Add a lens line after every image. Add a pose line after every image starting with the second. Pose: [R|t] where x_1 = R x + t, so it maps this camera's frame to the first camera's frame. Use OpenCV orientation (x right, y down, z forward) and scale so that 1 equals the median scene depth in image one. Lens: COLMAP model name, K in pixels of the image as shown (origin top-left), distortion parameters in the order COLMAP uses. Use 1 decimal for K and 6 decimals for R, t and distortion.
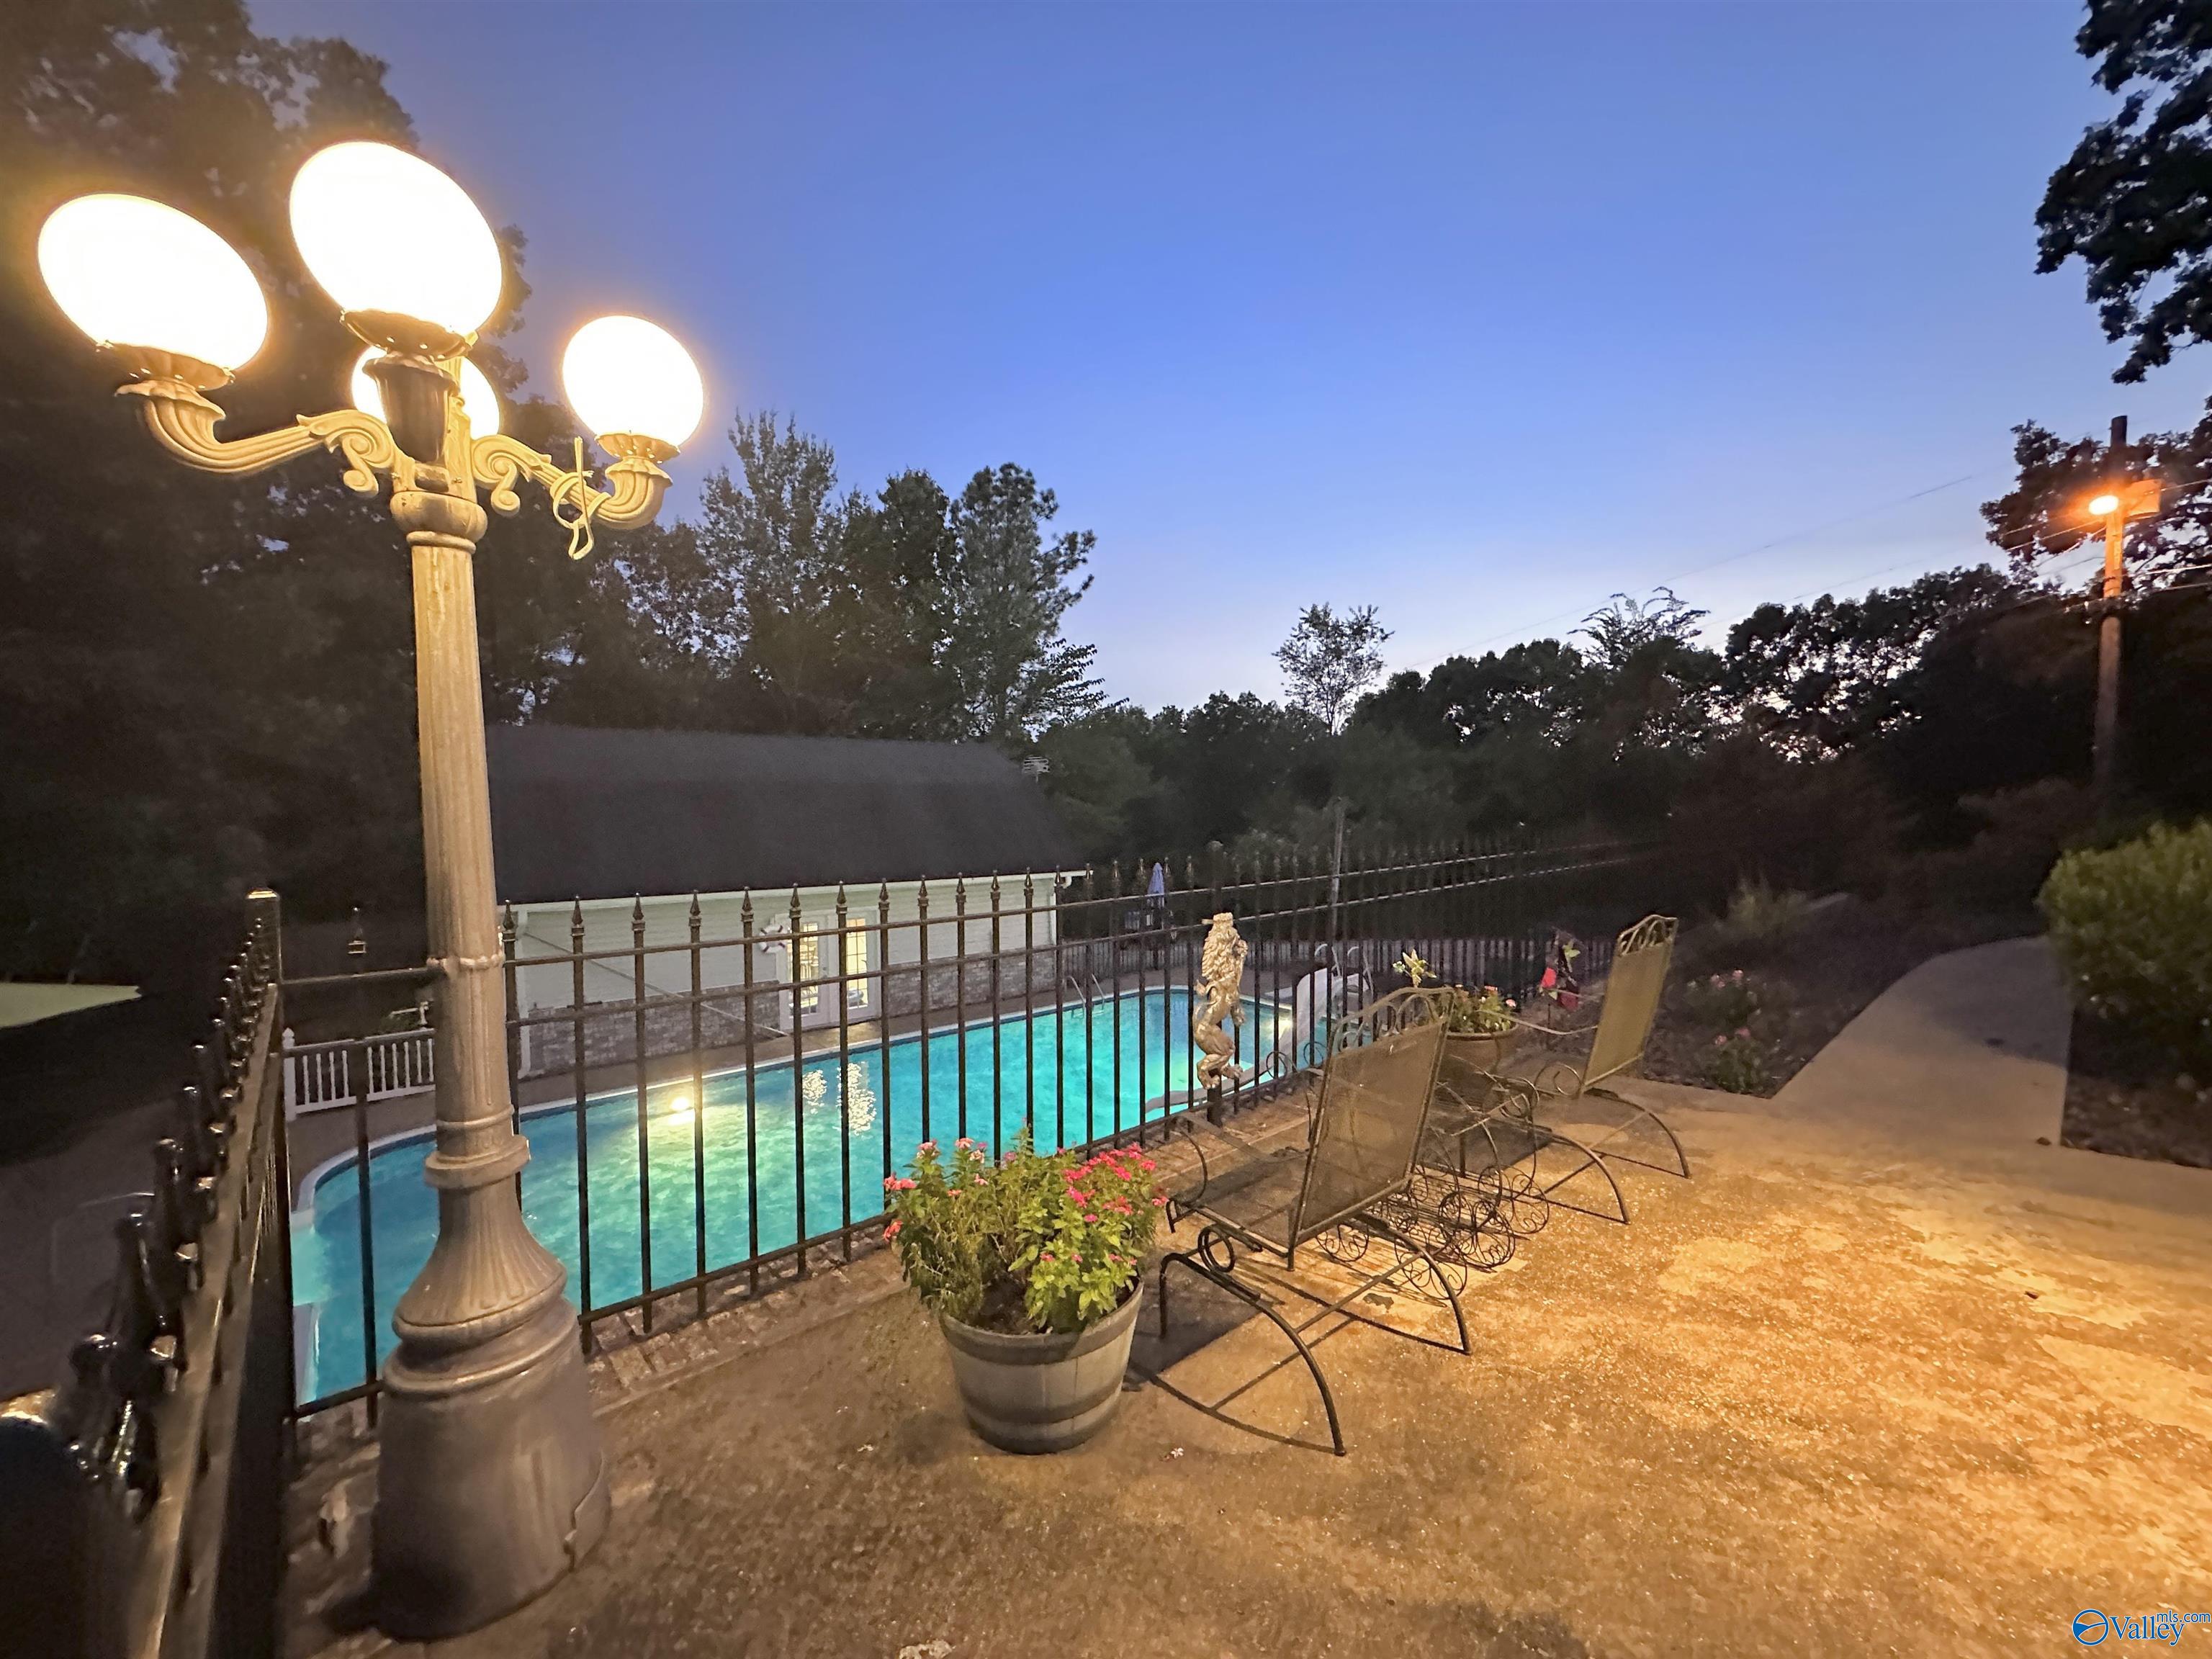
lens RADIAL K [[883.1, 0, 1107.0], [0, 883.1, 825.0], [0, 0, 1]] dist [-0.002223, -0.000104]
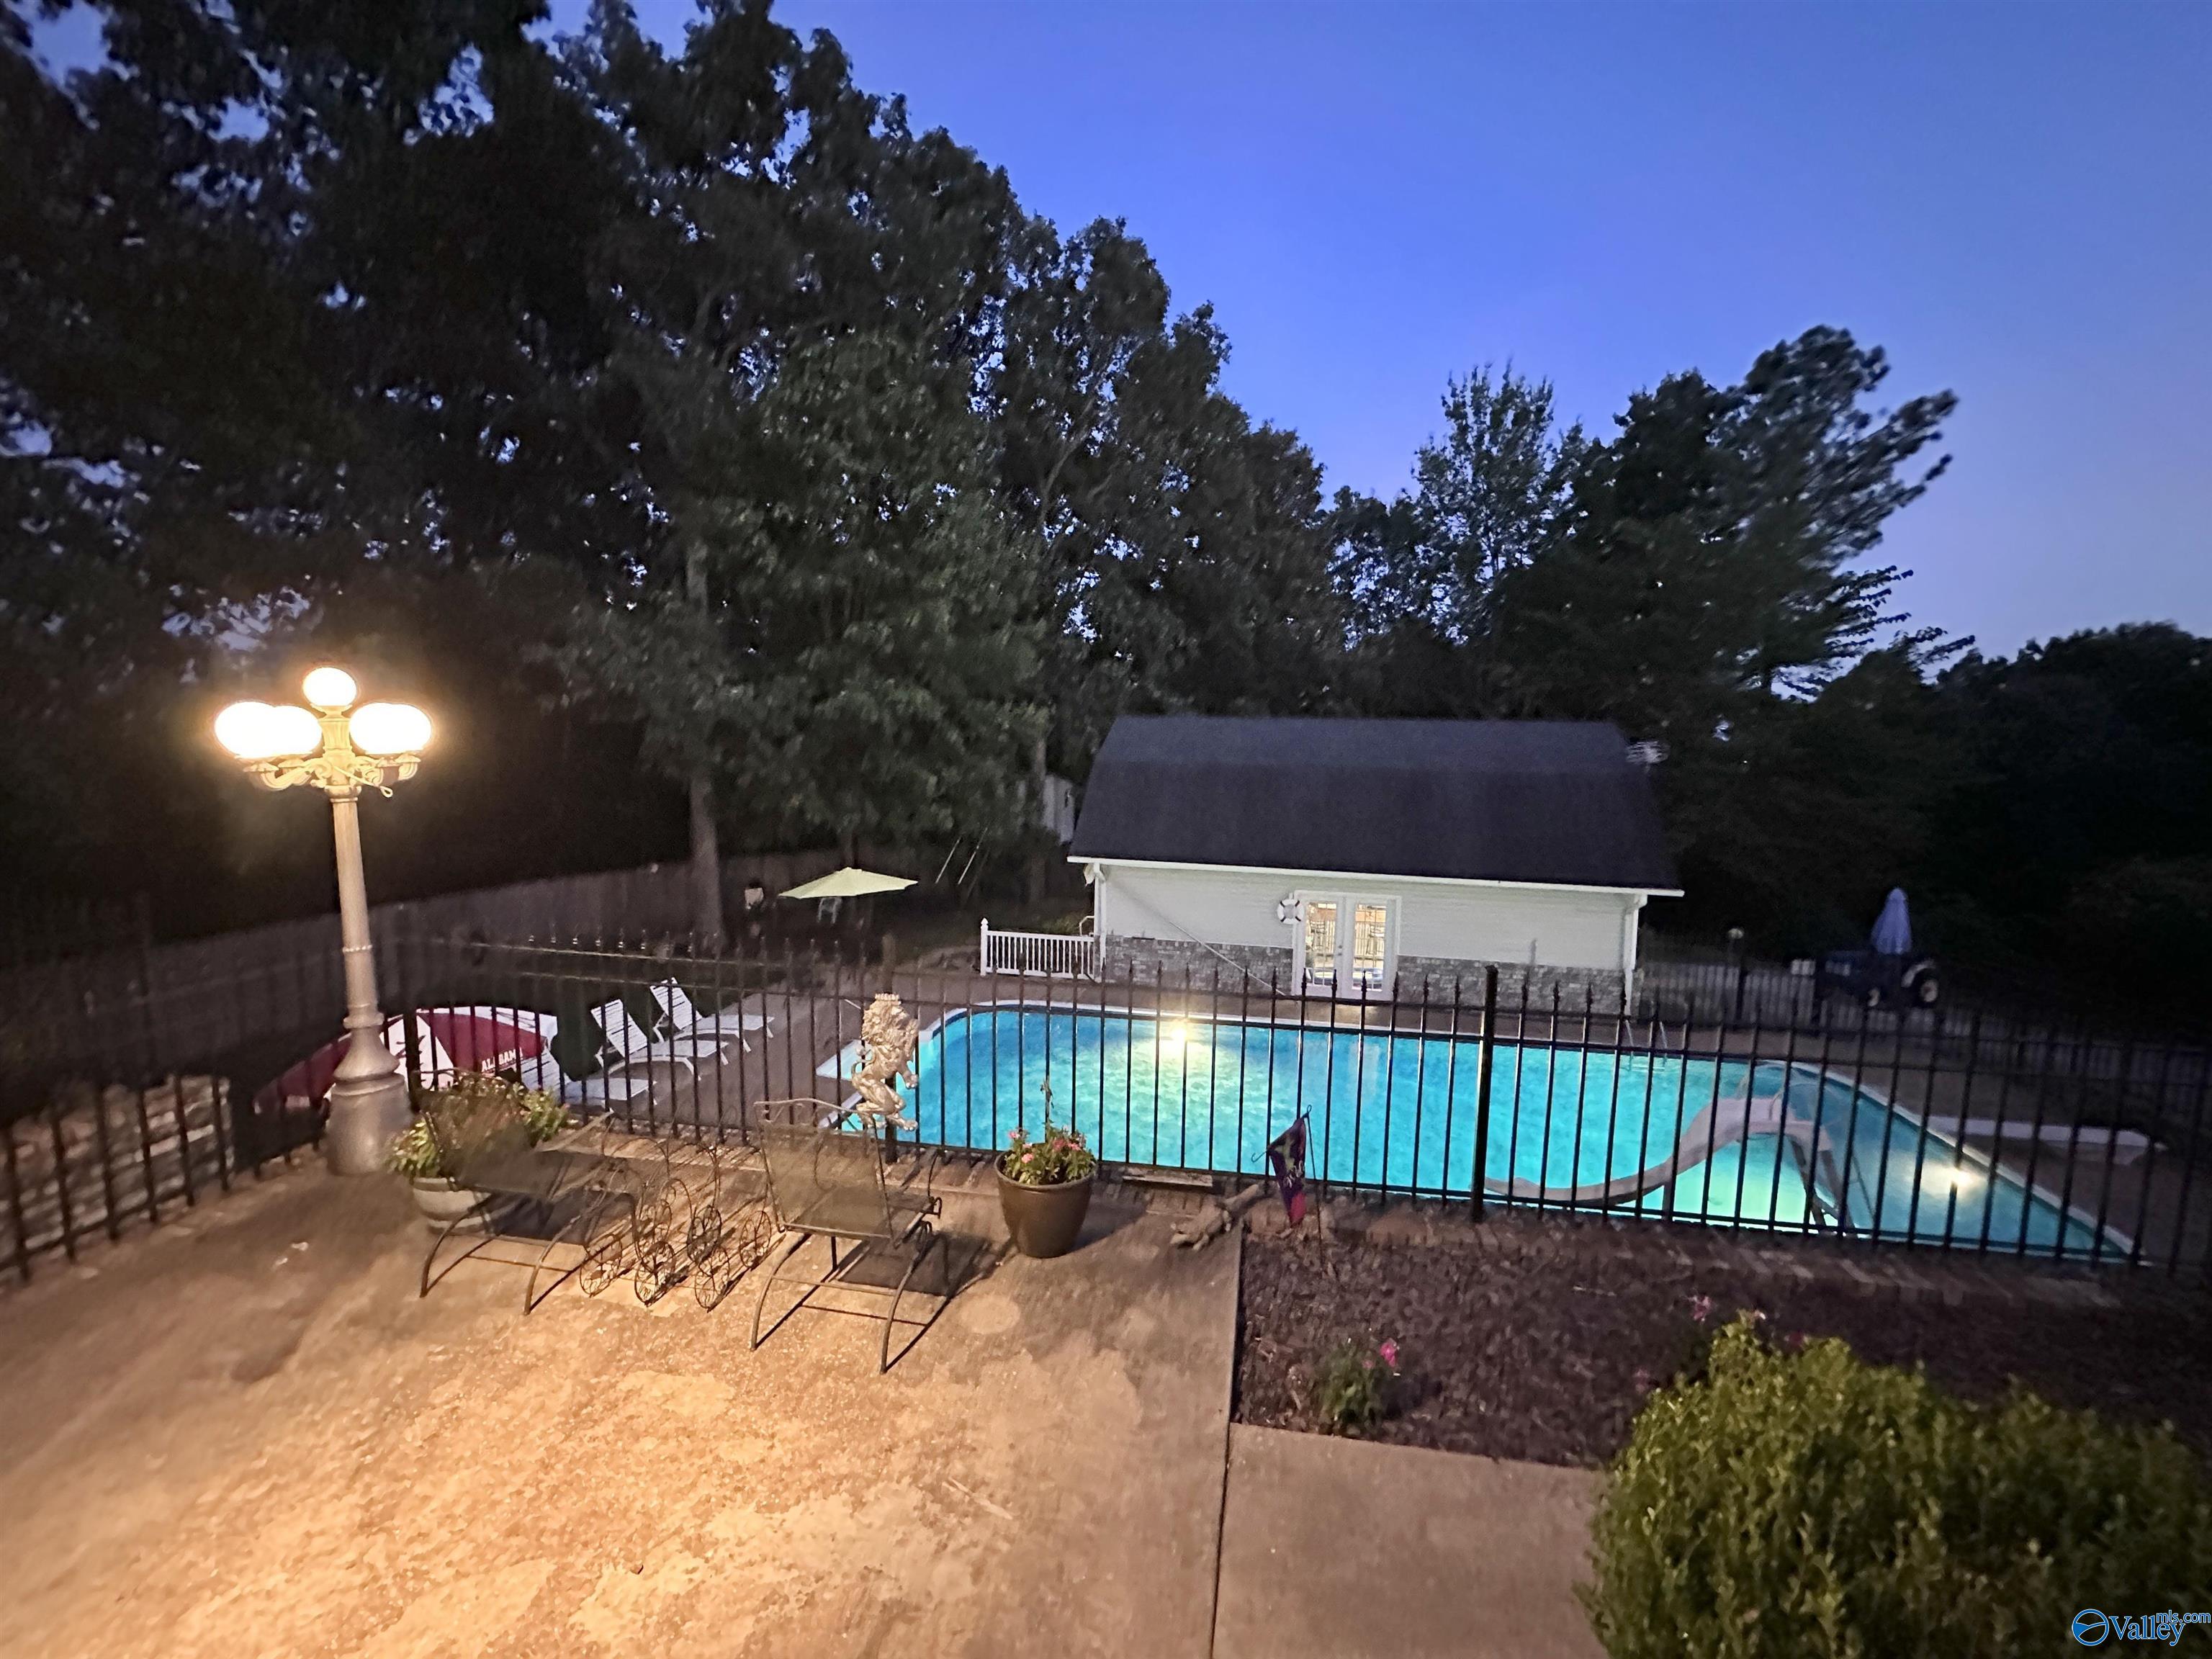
lens RADIAL K [[883.1, 0, 1107.0], [0, 883.1, 825.0], [0, 0, 1]] dist [-0.002223, -0.000104]
pose [[0.626775, 0.095354, -0.773344, 0.138391], [-0.044012, 0.995232, 0.087042, -0.028090], [0.777956, -0.020519, 0.627983, 0.053297]]
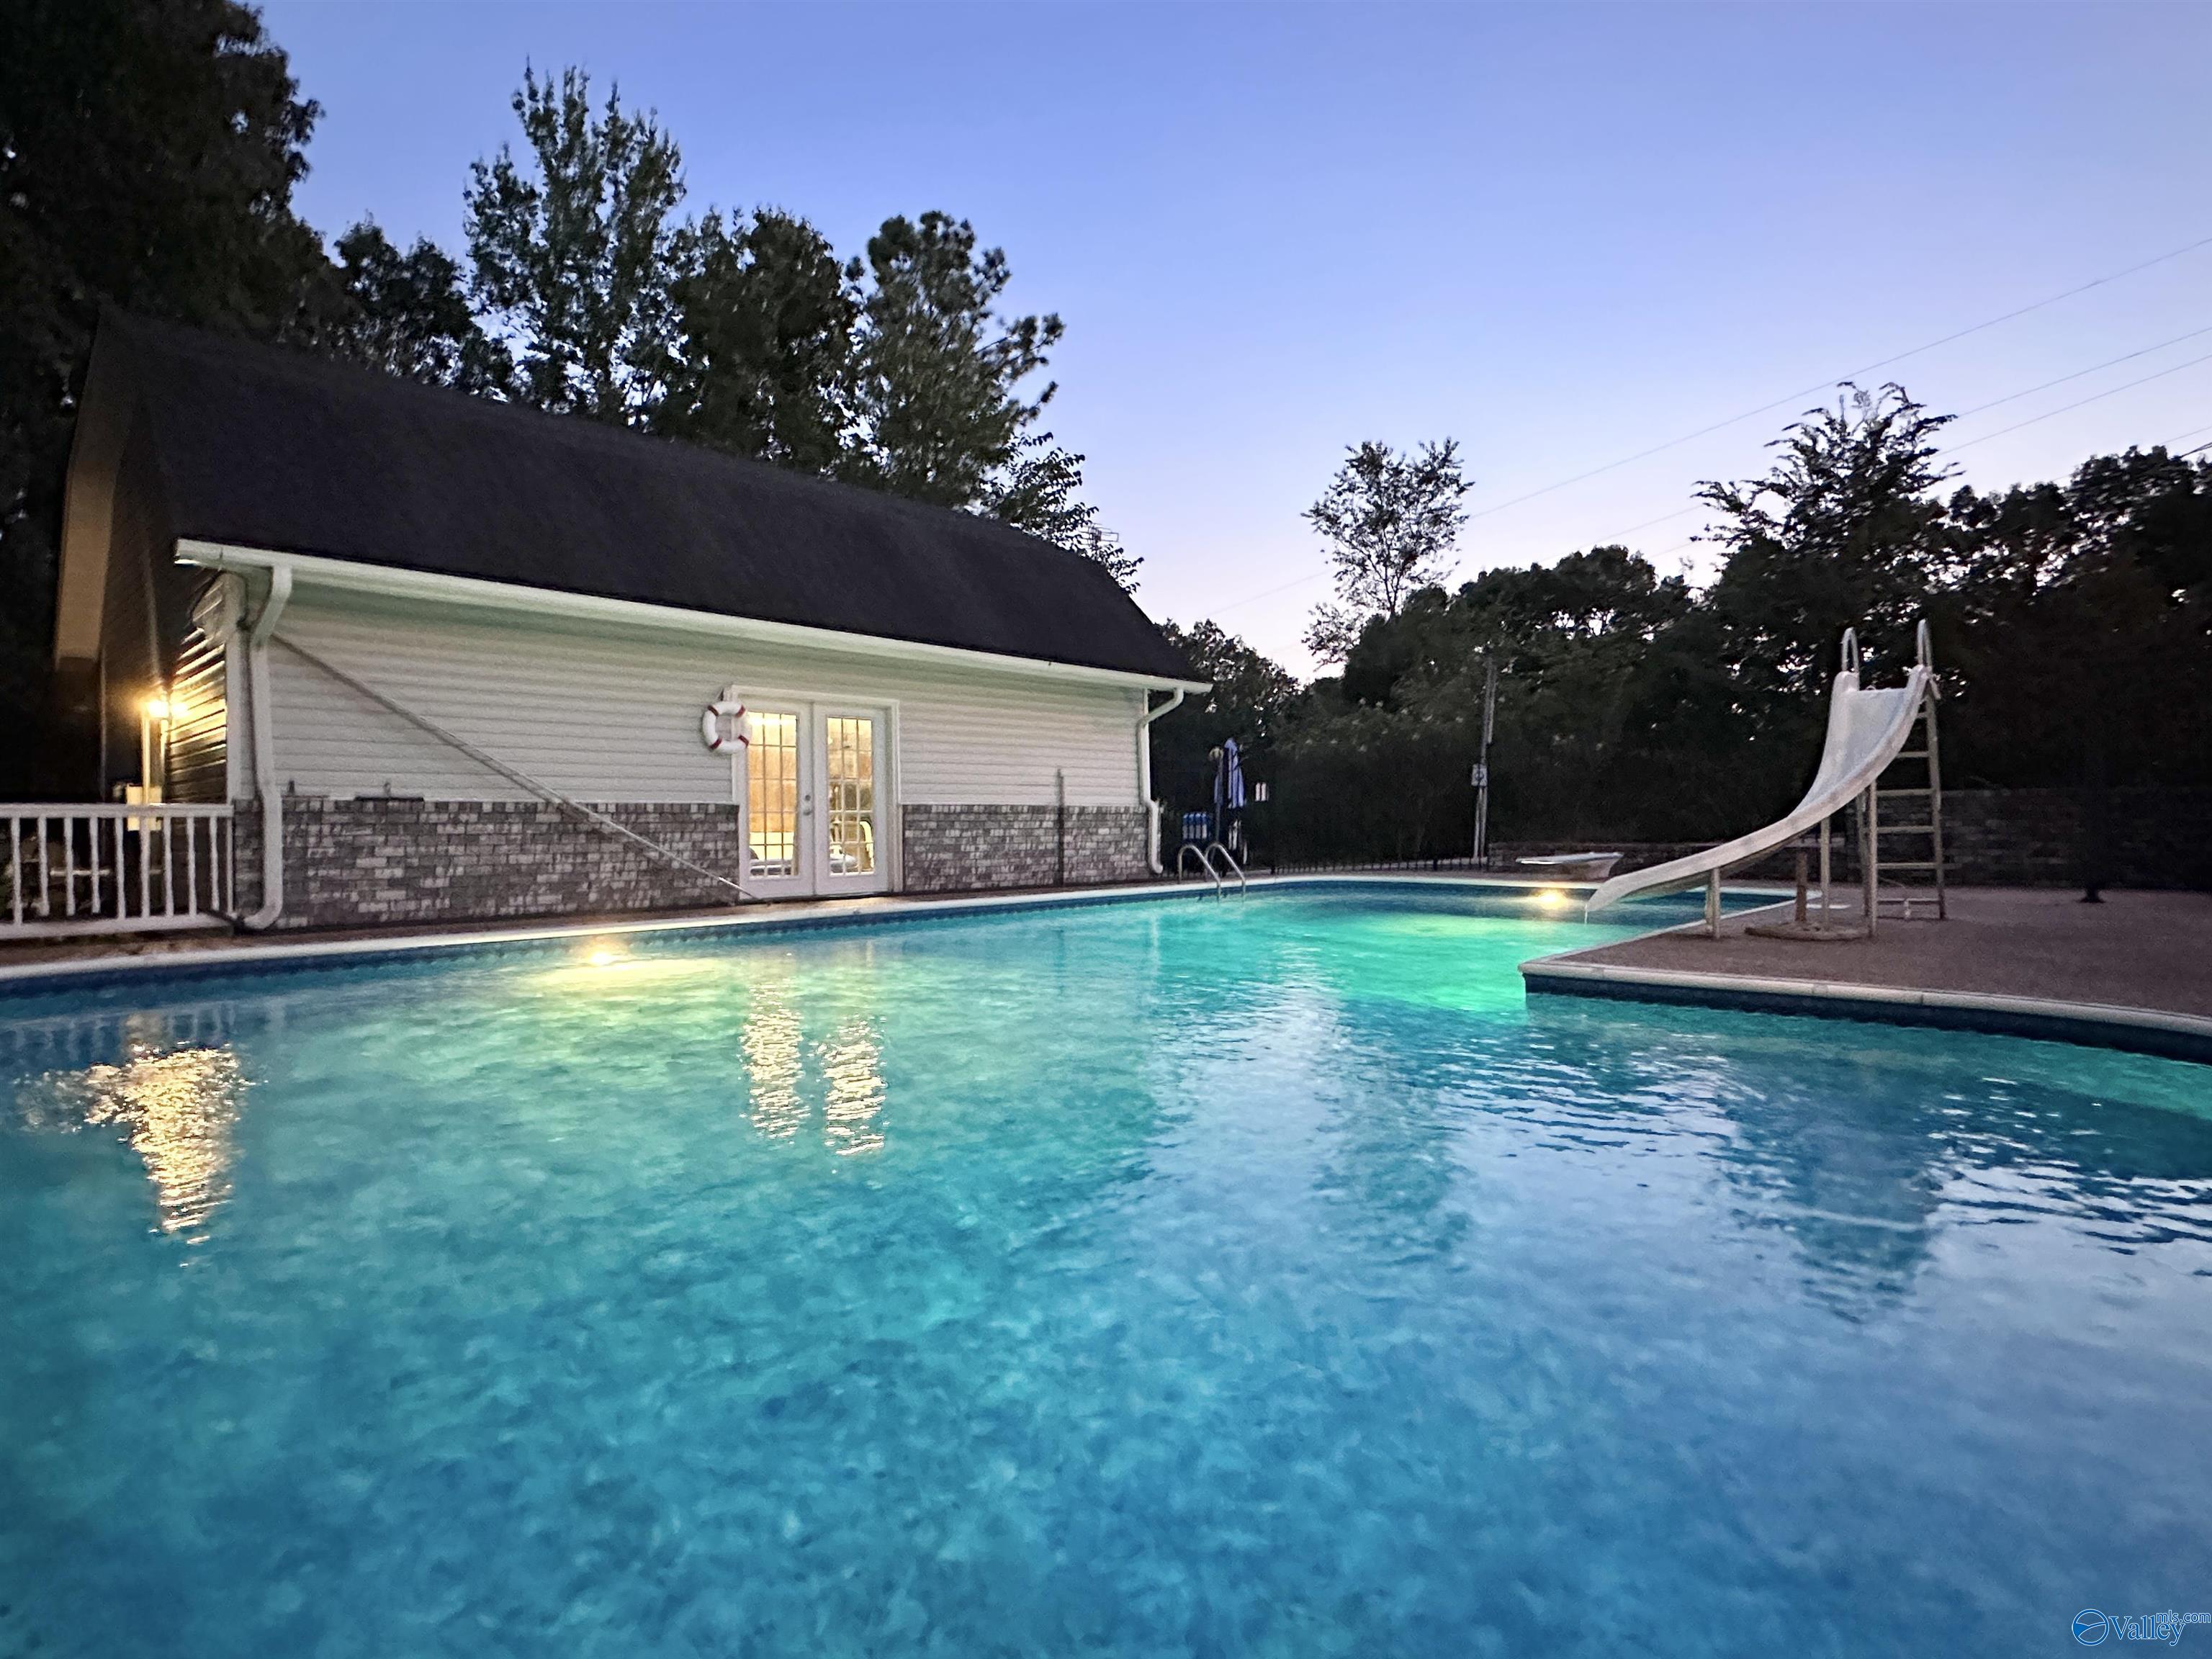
lens RADIAL K [[1176.8, 0, 1106.0], [0, 1176.8, 829.5], [0, 0, 1]] dist [-0.000973, -0.000129]
pose [[0.991364, 0.002696, 0.131108, -0.102021], [0.000086, 0.999775, -0.021202, 0.088546], [-0.131136, 0.021030, 0.991141, 0.102889]]
